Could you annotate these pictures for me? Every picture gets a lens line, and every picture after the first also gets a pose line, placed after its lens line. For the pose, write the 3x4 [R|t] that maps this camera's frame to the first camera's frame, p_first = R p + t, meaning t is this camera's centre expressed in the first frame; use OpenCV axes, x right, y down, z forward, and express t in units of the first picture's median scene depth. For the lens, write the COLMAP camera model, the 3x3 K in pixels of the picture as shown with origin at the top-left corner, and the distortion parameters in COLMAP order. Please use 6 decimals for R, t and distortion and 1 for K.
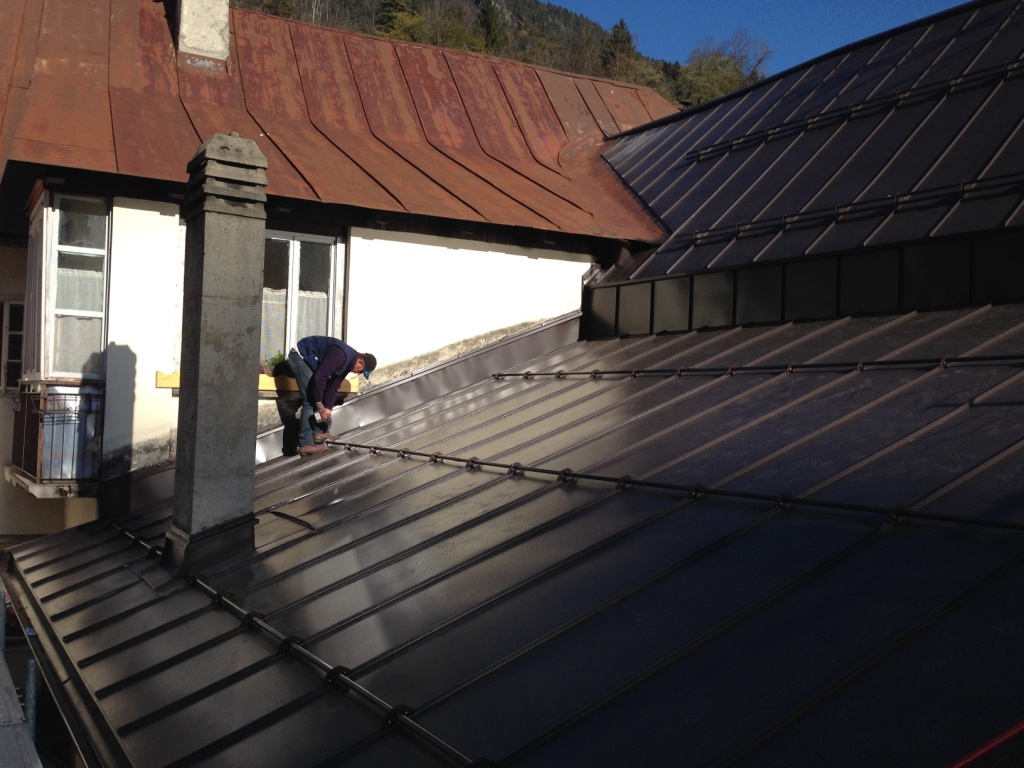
lens RADIAL K [[957.3, 0, 508.2], [0, 957.3, 424.0], [0, 0, 1]] dist [0.079752, -0.135921]
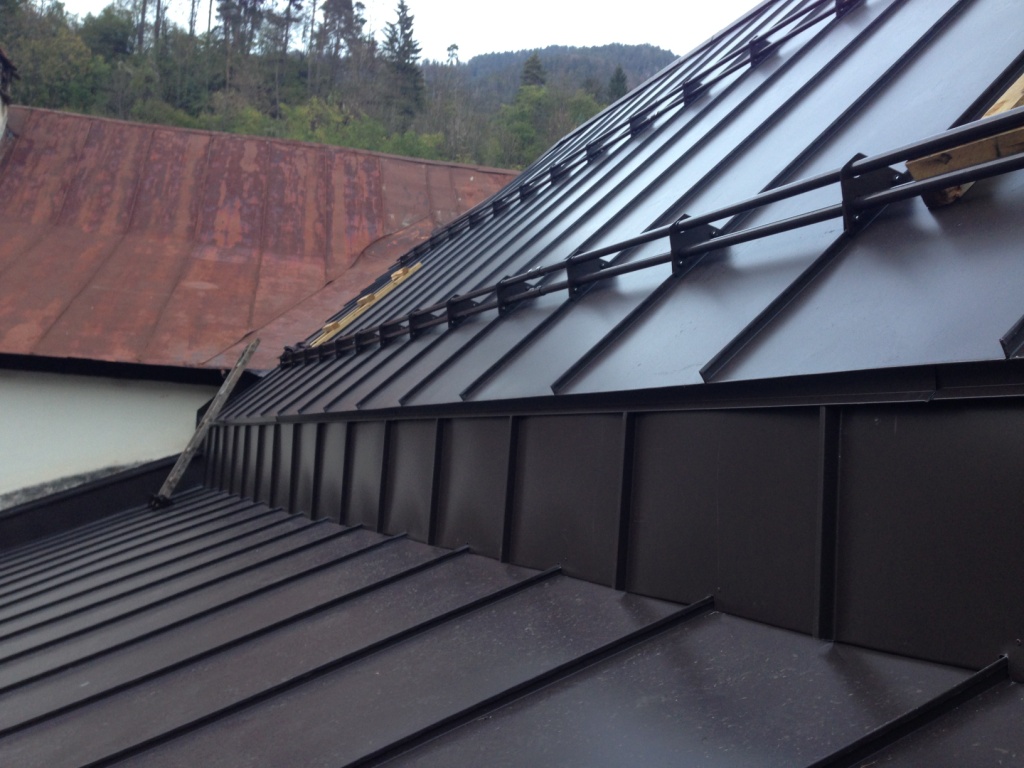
lens RADIAL K [[952.6, 0, 515.2], [0, 952.6, 384.6], [0, 0, 1]] dist [0.020460, 0.009700]
pose [[0.981174, 0.021542, -0.191922, 0.366441], [-0.039518, 0.995127, -0.090337, -0.081434], [0.189041, 0.096221, 0.977244, 0.169378]]
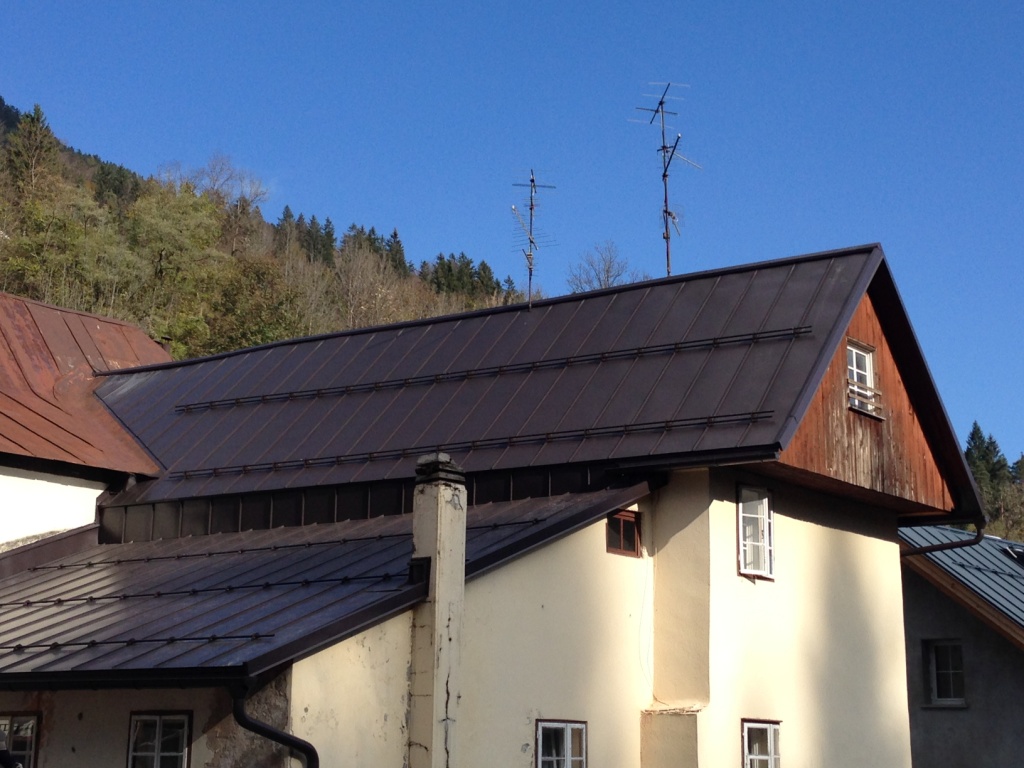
lens RADIAL K [[1832.9, 0, 512.0], [0, 1832.9, 384.0], [0, 0, 1]] dist [0.225454, -0.109063]
pose [[0.922756, 0.071411, 0.378710, -0.266938], [0.012923, 0.976396, -0.215601, 0.178759], [-0.385167, 0.203841, 0.900053, -1.105714]]
